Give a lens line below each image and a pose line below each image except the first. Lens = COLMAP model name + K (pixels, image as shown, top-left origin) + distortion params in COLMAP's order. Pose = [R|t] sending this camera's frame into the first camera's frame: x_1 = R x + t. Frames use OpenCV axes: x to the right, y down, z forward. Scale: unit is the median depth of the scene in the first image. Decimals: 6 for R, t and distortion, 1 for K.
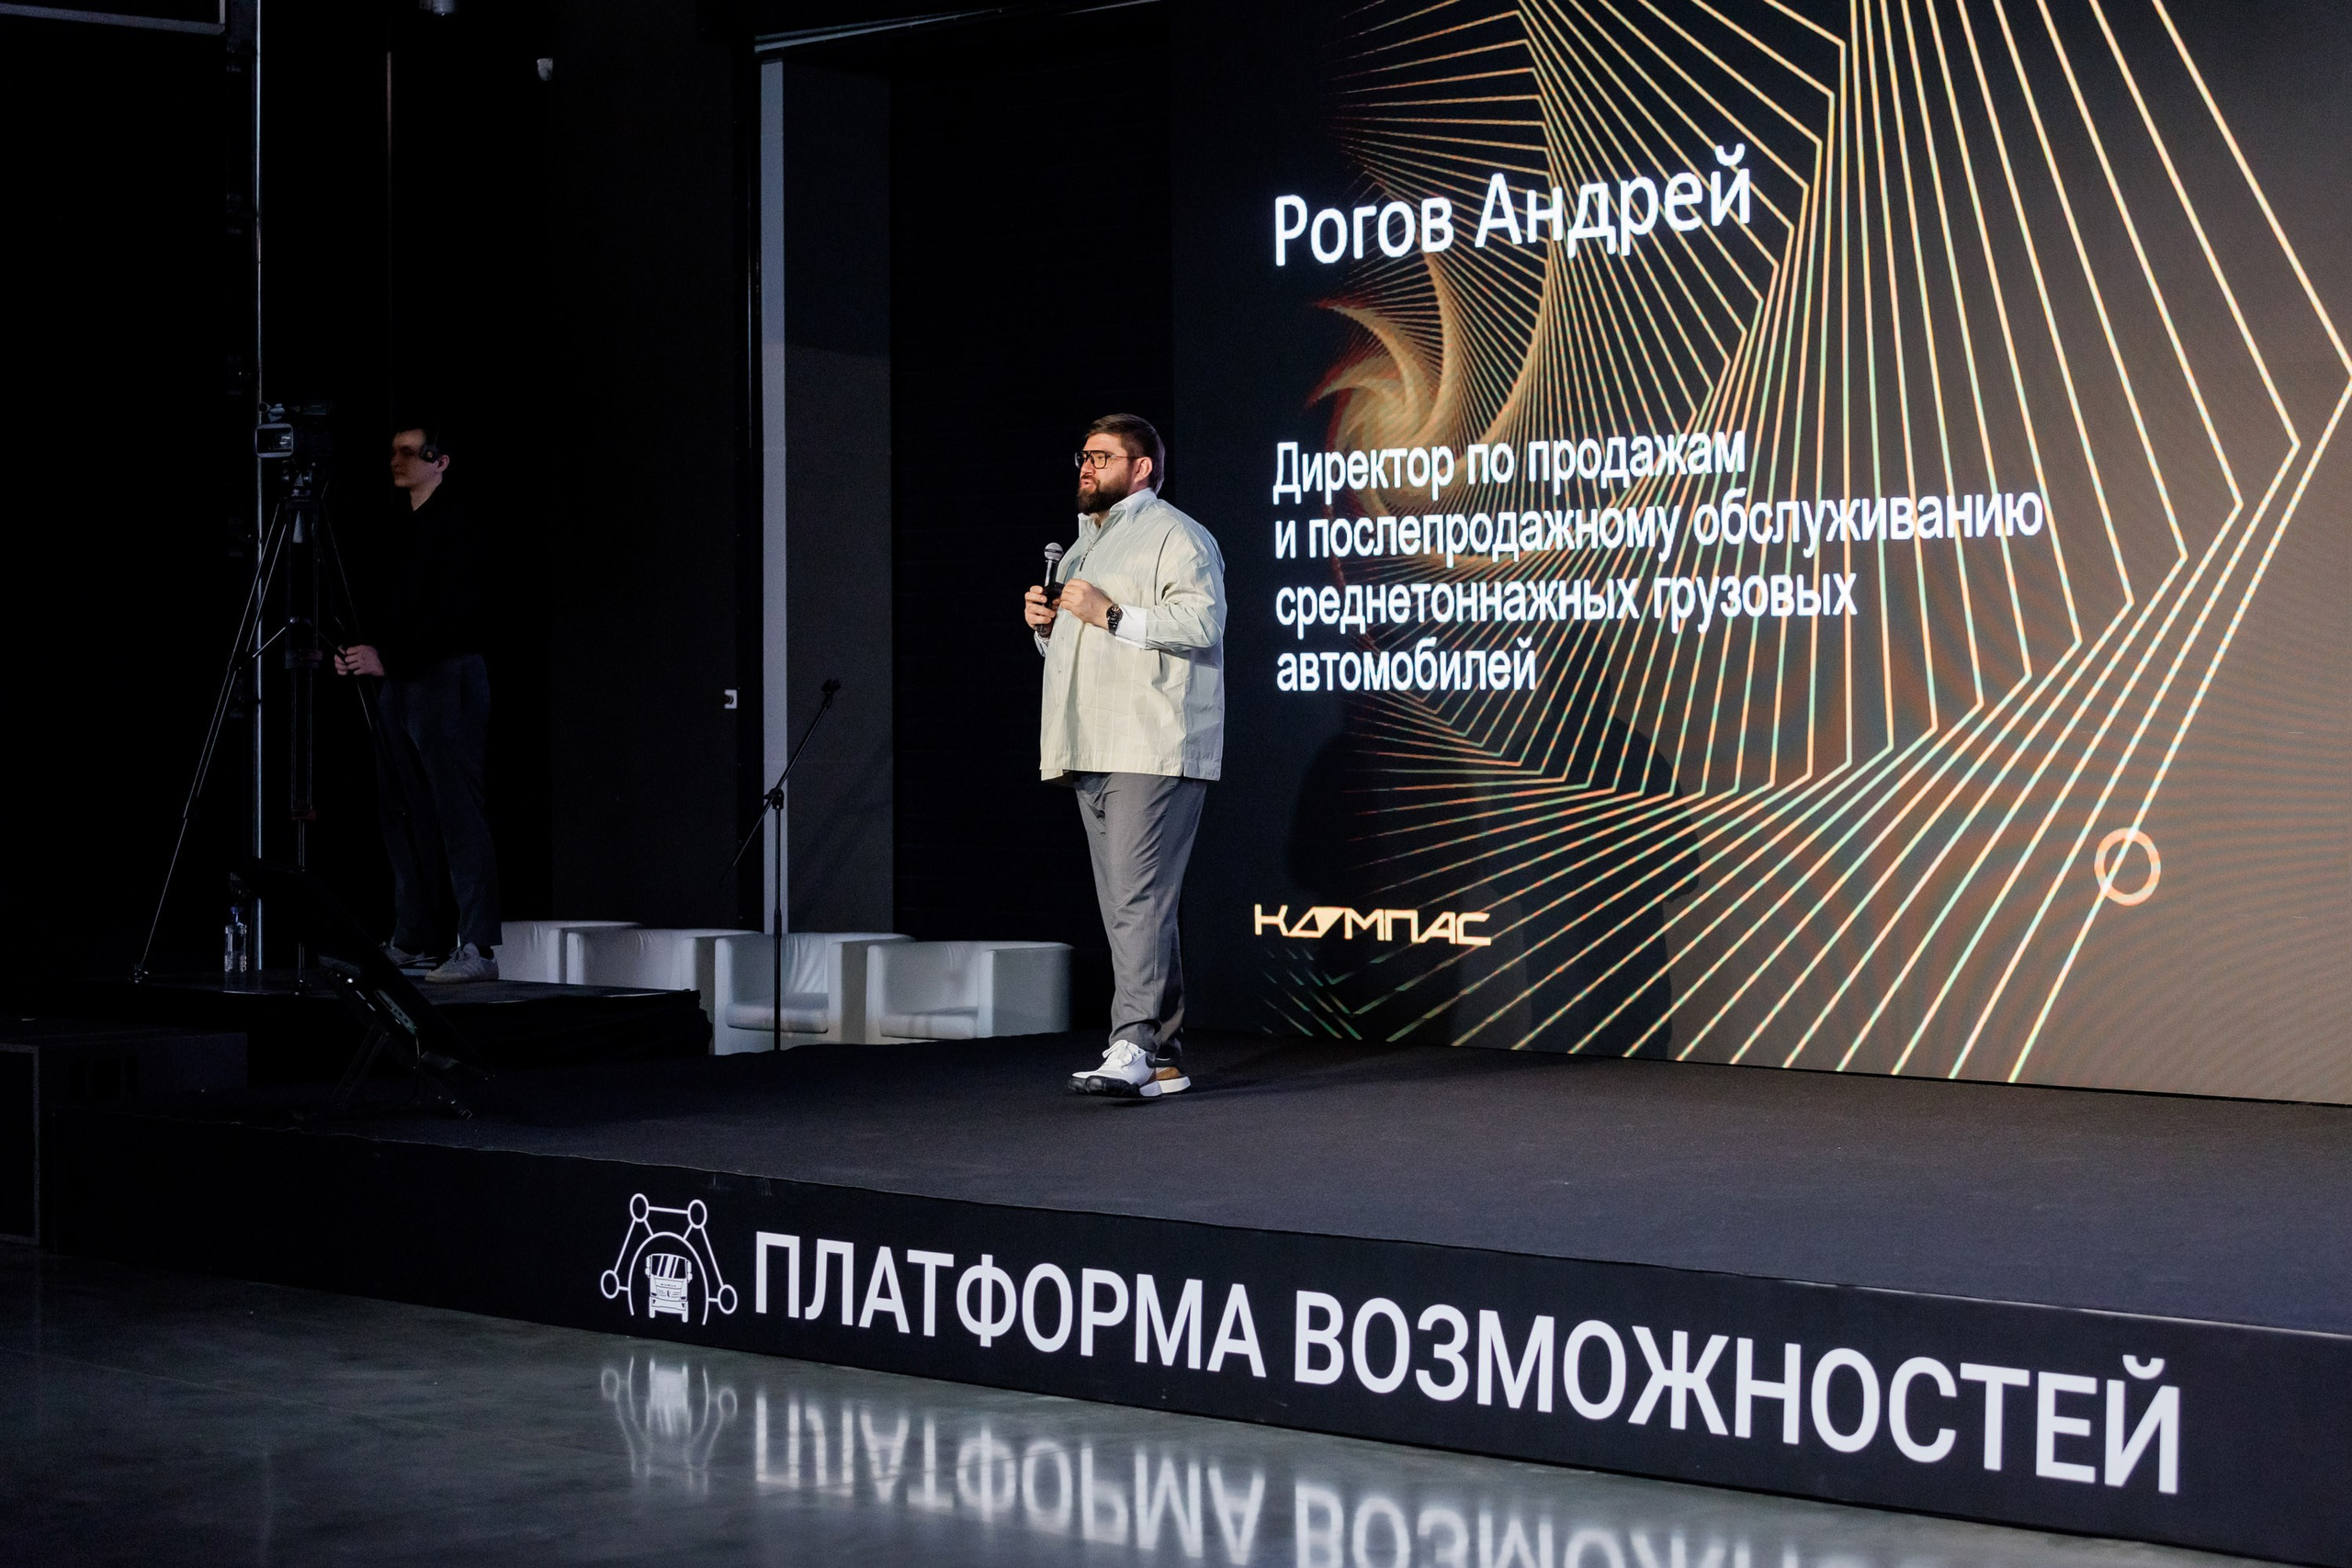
lens RADIAL K [[4975.7, 0, 1179.8], [0, 4975.7, 775.7], [0, 0, 1]] dist [-0.014192, 0.000000]
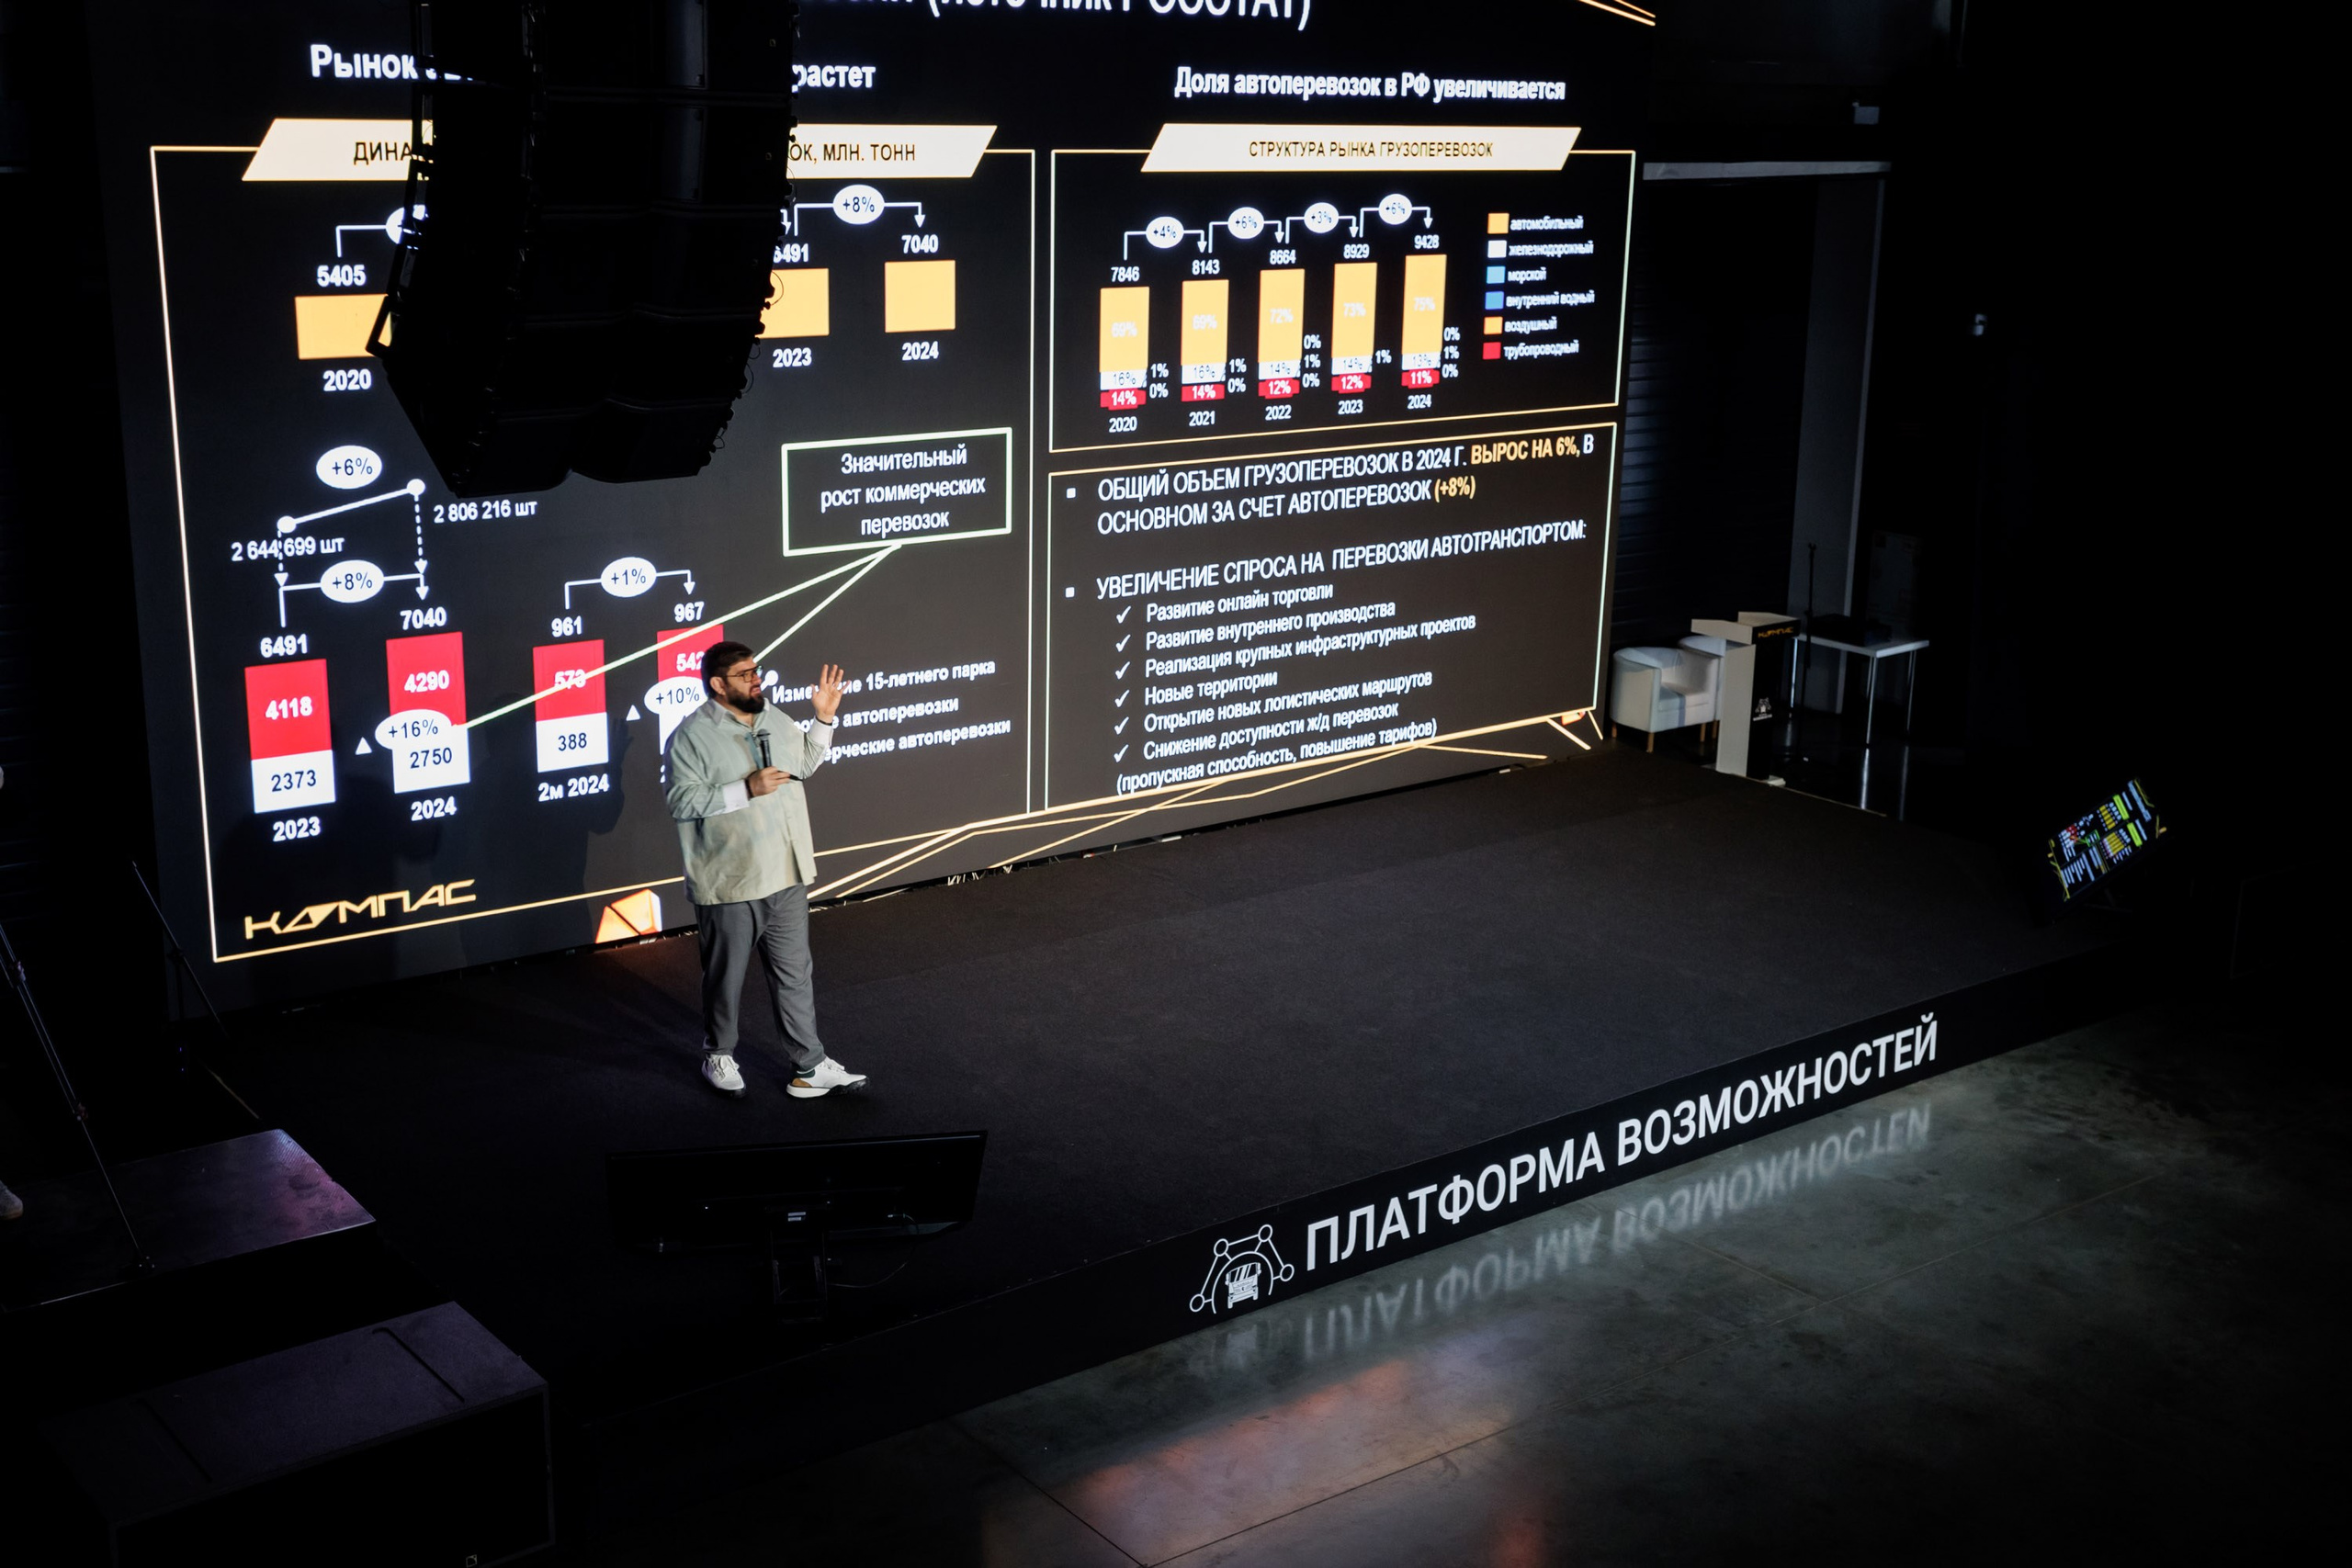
lens RADIAL K [[2582.9, 0, 1172.6], [0, 2582.9, 780.4], [0, 0, 1]] dist [-0.002052, 0.000000]
pose [[0.135751, -0.249522, 0.958807, -0.954612], [0.000160, 0.967771, 0.251832, -0.290469], [-0.990743, -0.034033, 0.131416, 1.025619]]
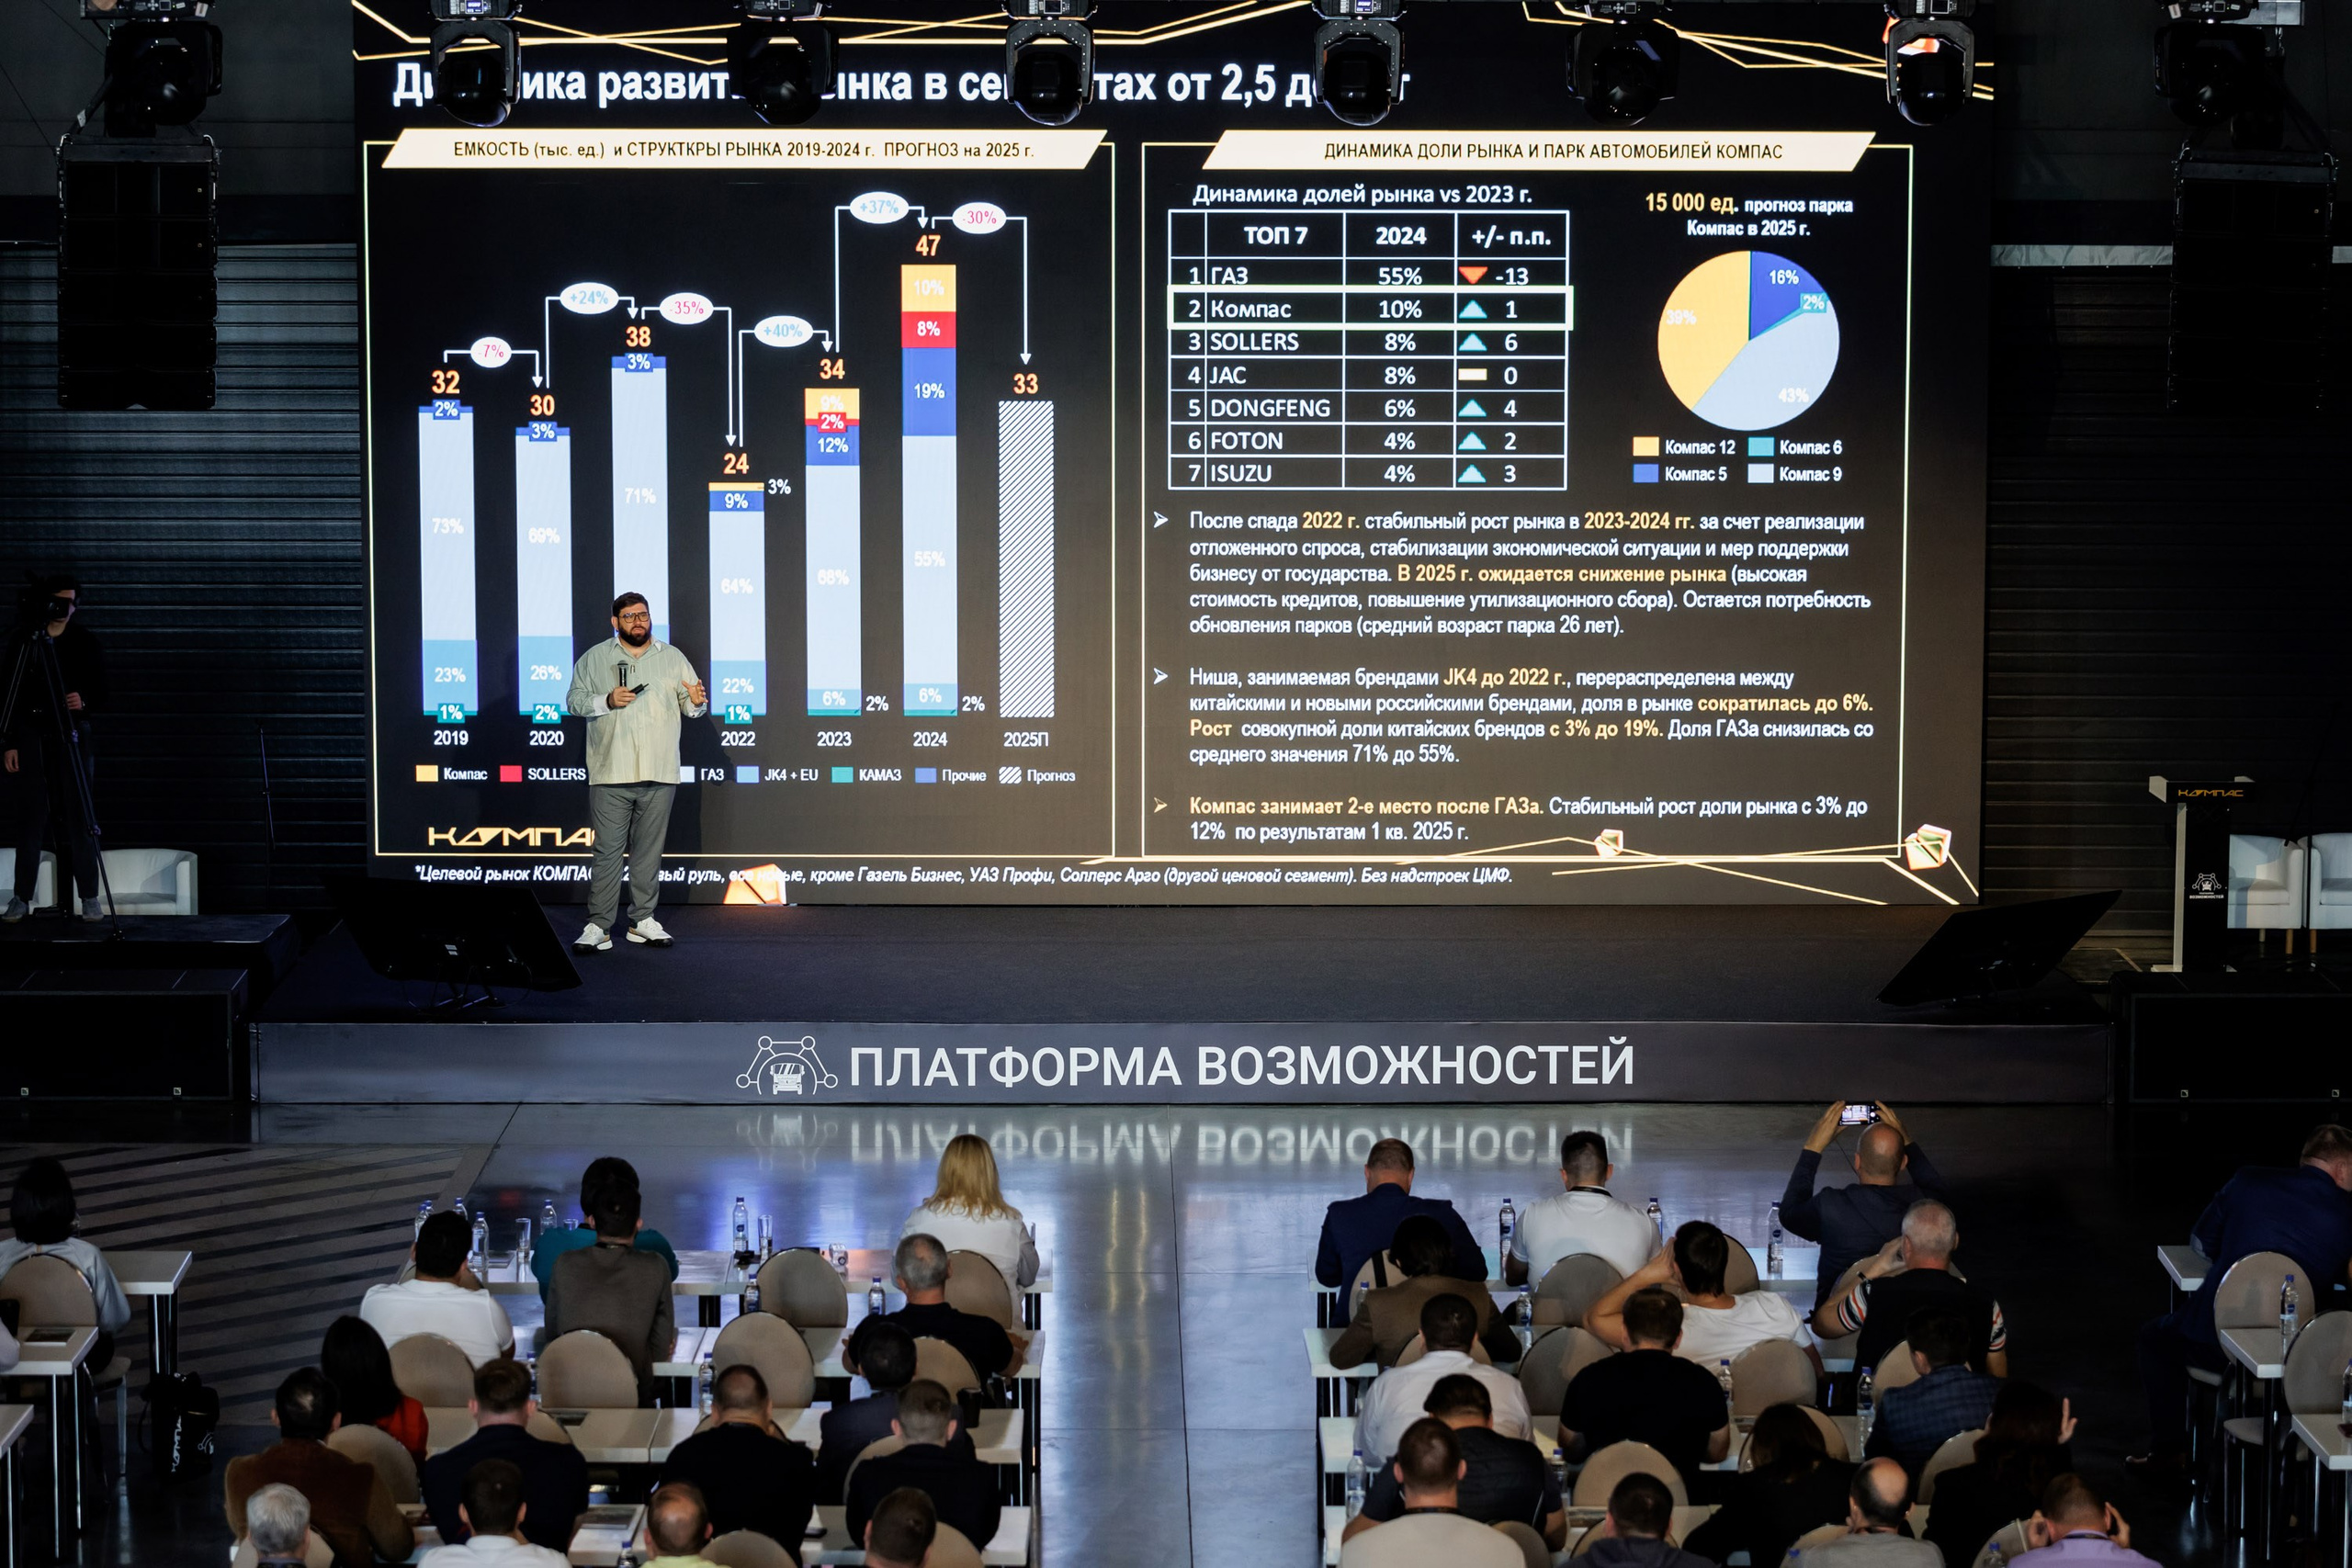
lens RADIAL K [[6329.8, 0, 1178.6], [0, 6329.8, 783.4], [0, 0, 1]] dist [-0.083227, 0.000000]
pose [[0.703783, -0.080587, 0.705829, -2.072112], [0.008089, 0.994390, 0.105468, -0.335384], [-0.710368, -0.068517, 0.700487, -1.087680]]
